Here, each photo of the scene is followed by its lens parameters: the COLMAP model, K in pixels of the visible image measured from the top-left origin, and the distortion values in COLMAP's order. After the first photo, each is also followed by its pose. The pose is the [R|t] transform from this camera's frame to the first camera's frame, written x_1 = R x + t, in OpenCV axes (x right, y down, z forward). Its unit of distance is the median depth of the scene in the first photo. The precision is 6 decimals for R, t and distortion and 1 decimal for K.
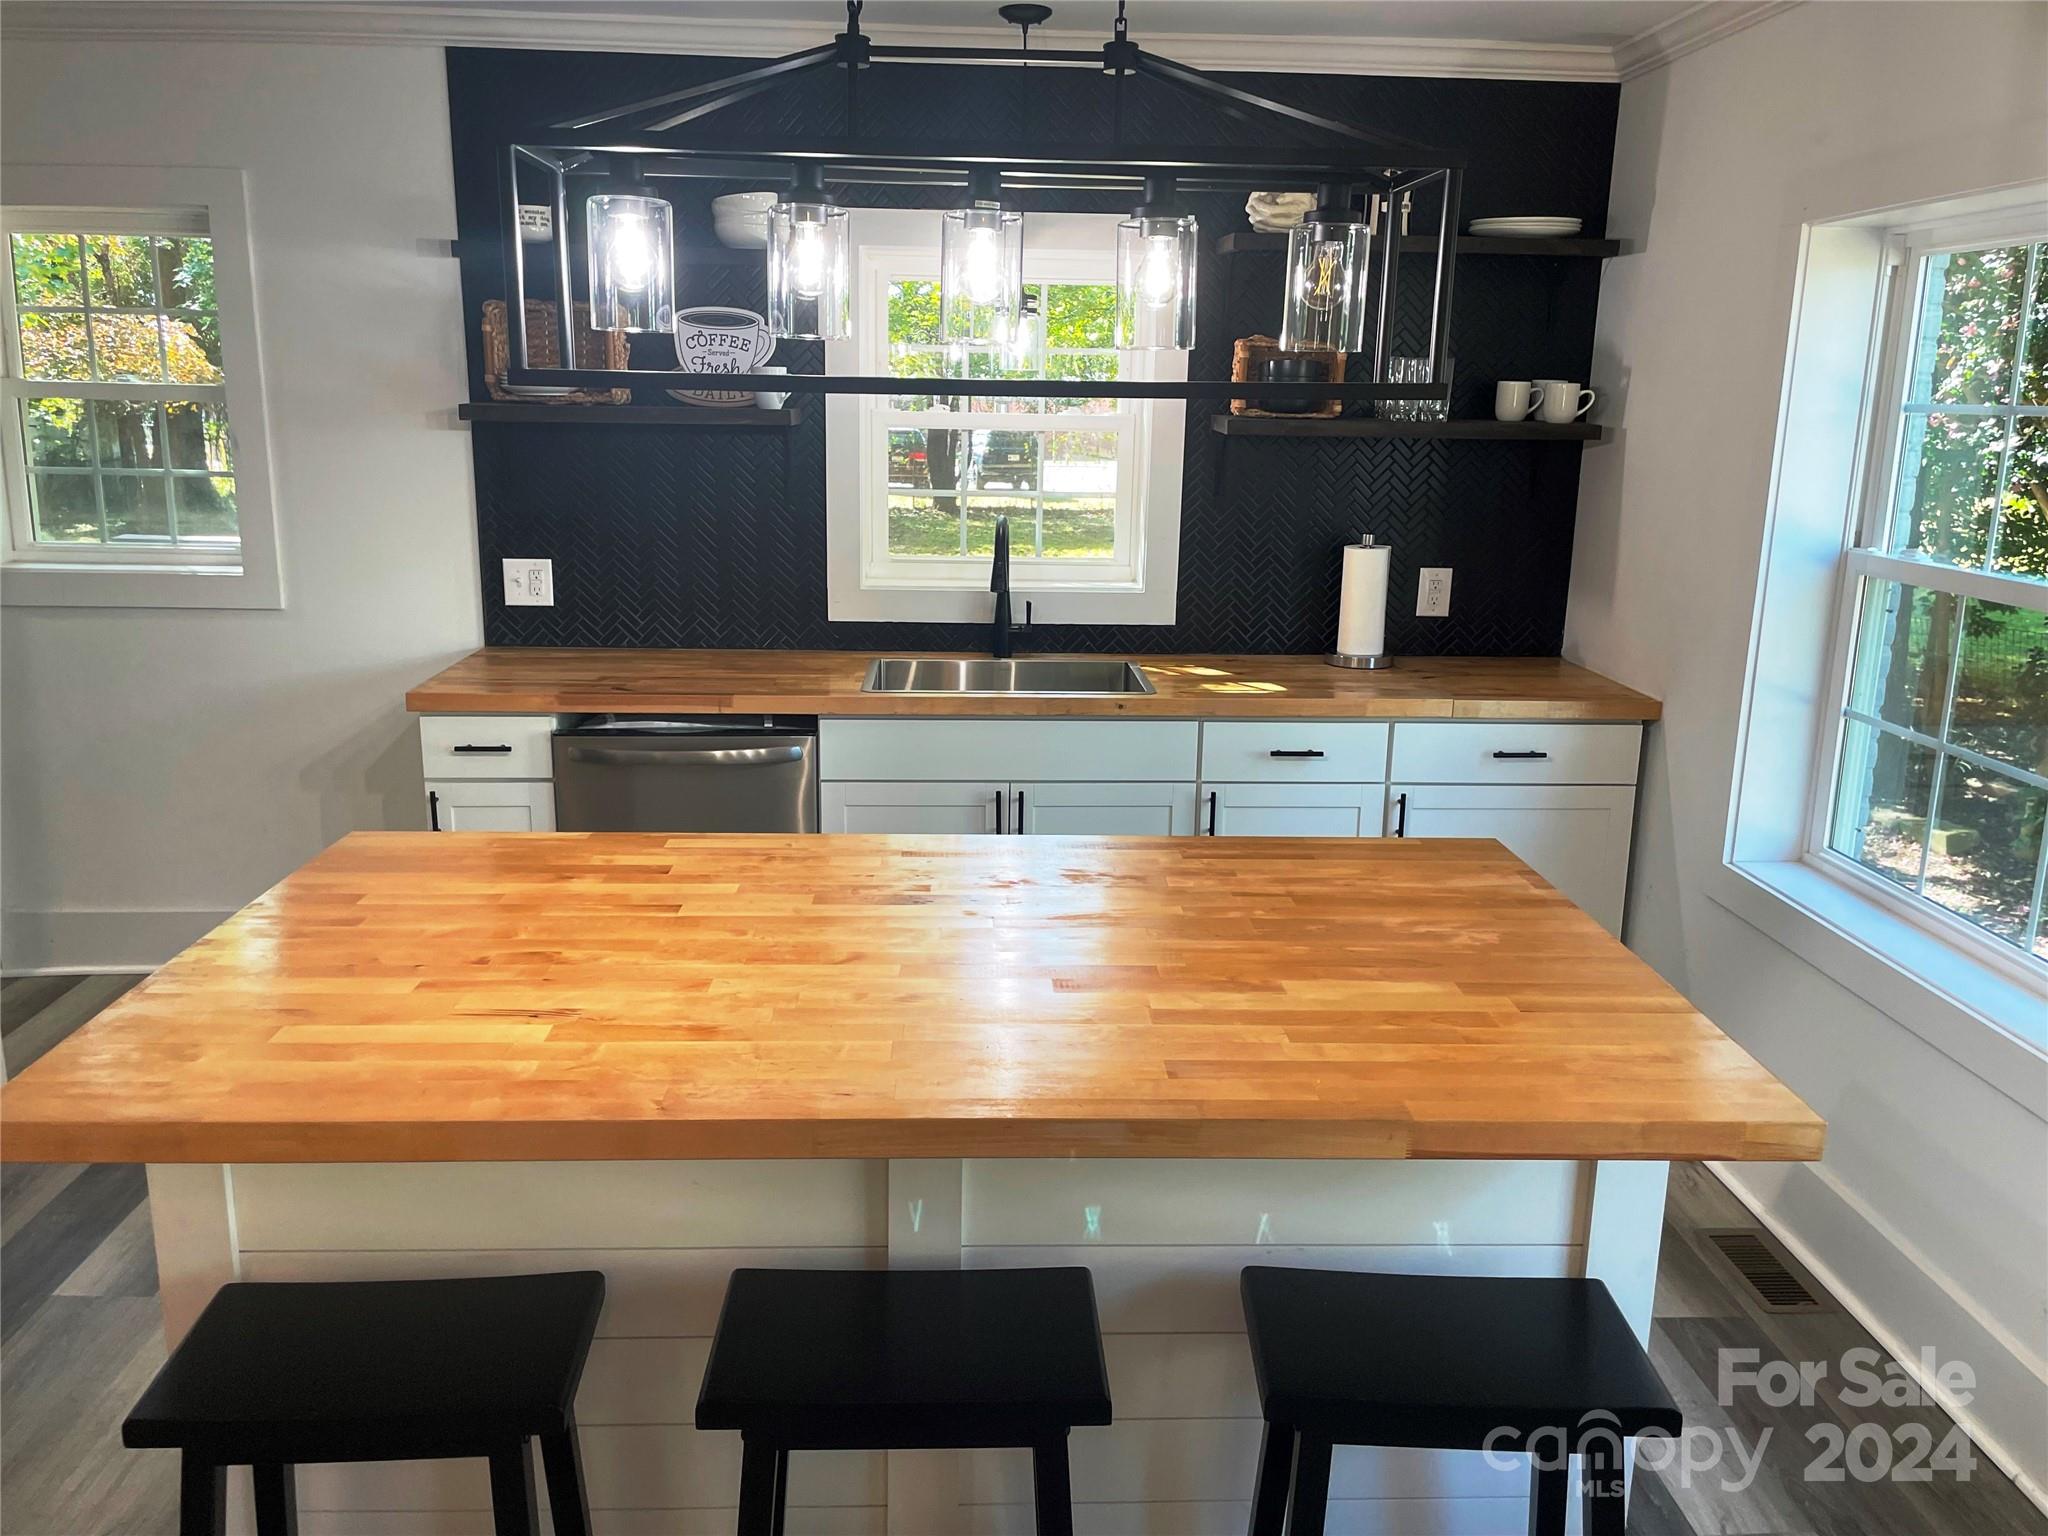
lens RADIAL K [[1557.0, 0, 1022.8], [0, 1557.0, 747.3], [0, 0, 1]] dist [0.067678, -0.092385]
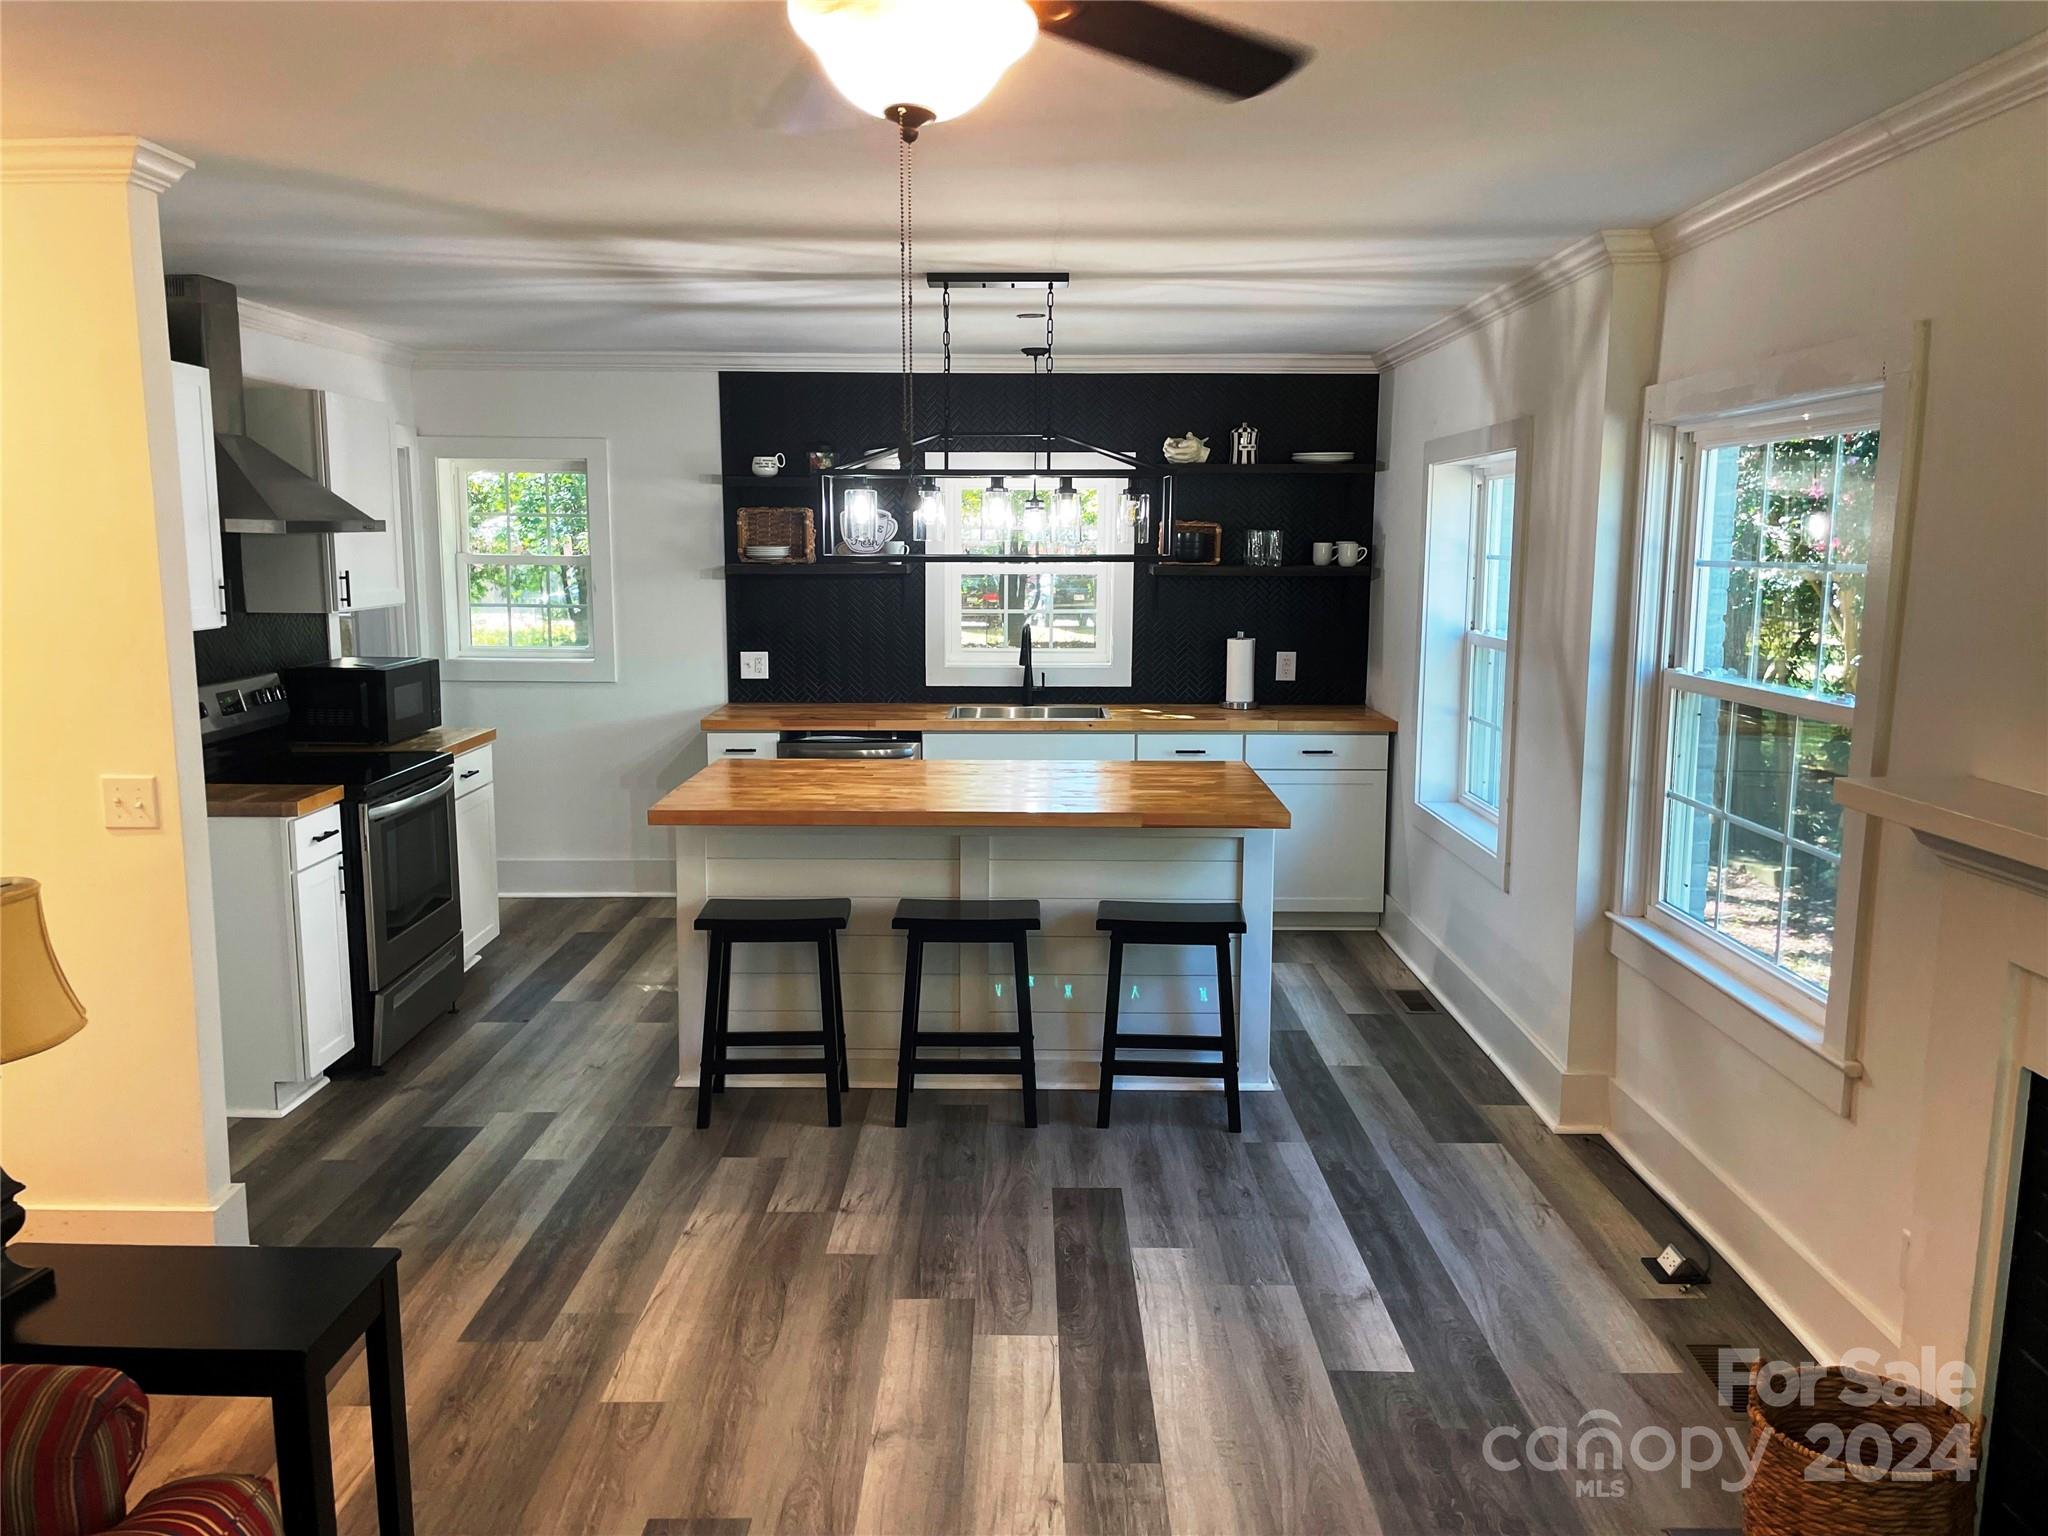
lens RADIAL K [[1557.0, 0, 1019.4], [0, 1557.0, 755.1], [0, 0, 1]] dist [0.067678, -0.092385]
pose [[0.998697, -0.007825, -0.050420, 0.065142], [0.003564, 0.996456, -0.084035, 0.143866], [0.050899, 0.083746, 0.995186, -0.714342]]
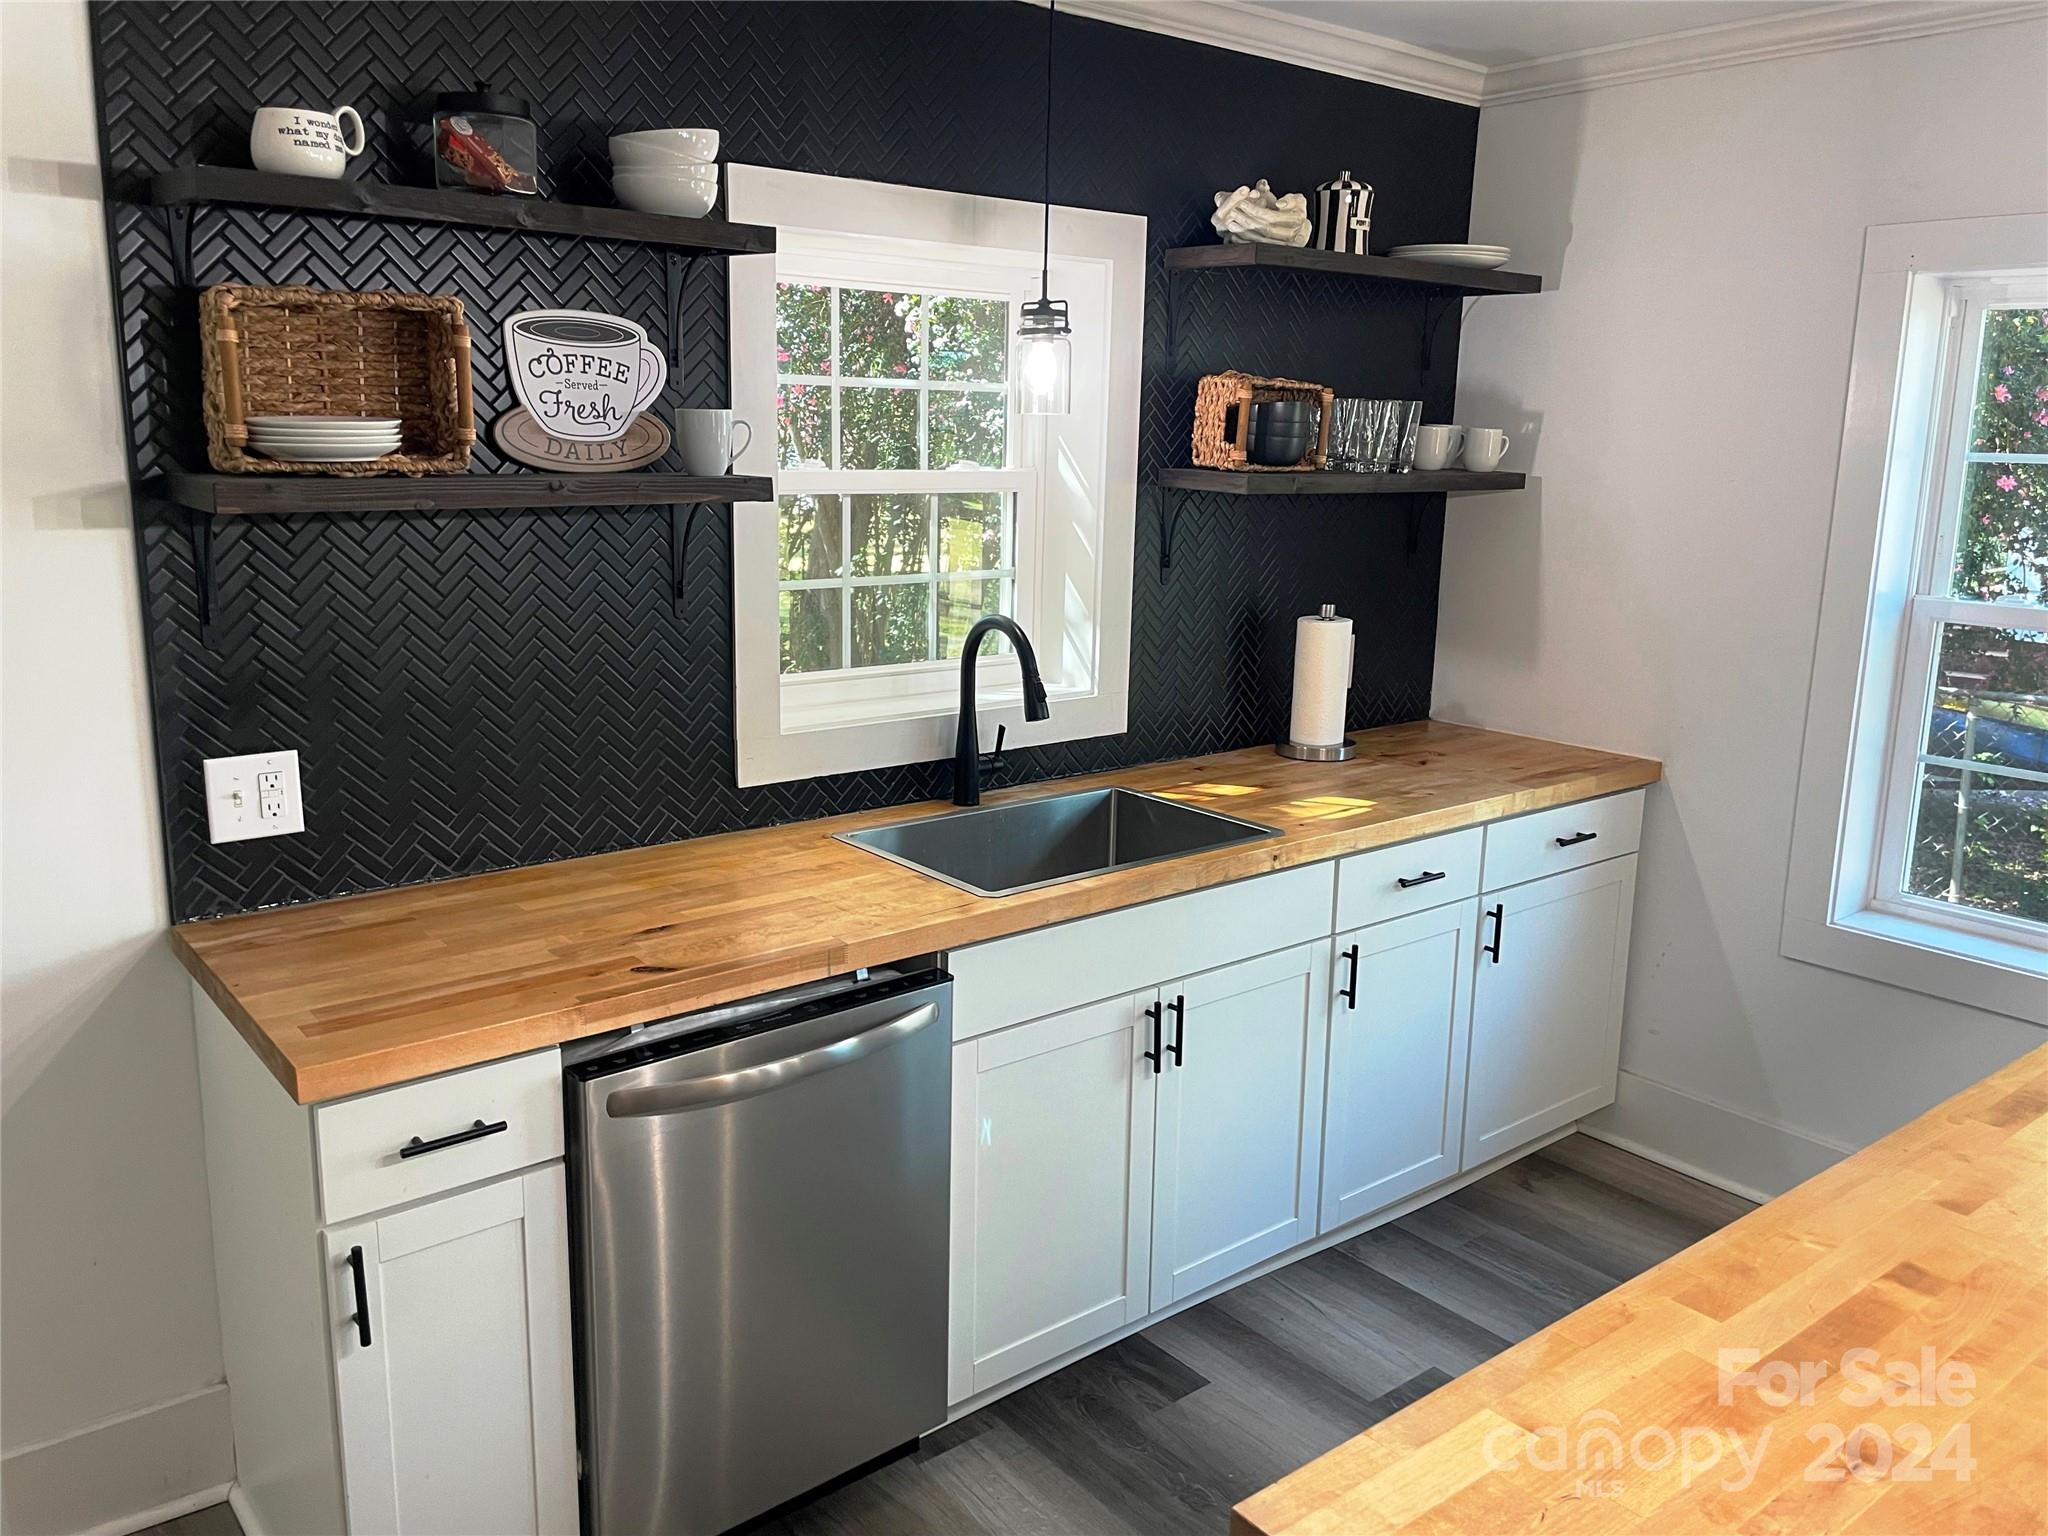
lens RADIAL K [[1557.0, 0, 1018.2], [0, 1557.0, 752.3], [0, 0, 1]] dist [0.067678, -0.092385]
pose [[0.815141, -0.122649, 0.566129, -0.419873], [0.129152, 0.991207, 0.028780, -0.104777], [-0.564681, 0.049657, 0.823814, 0.404086]]
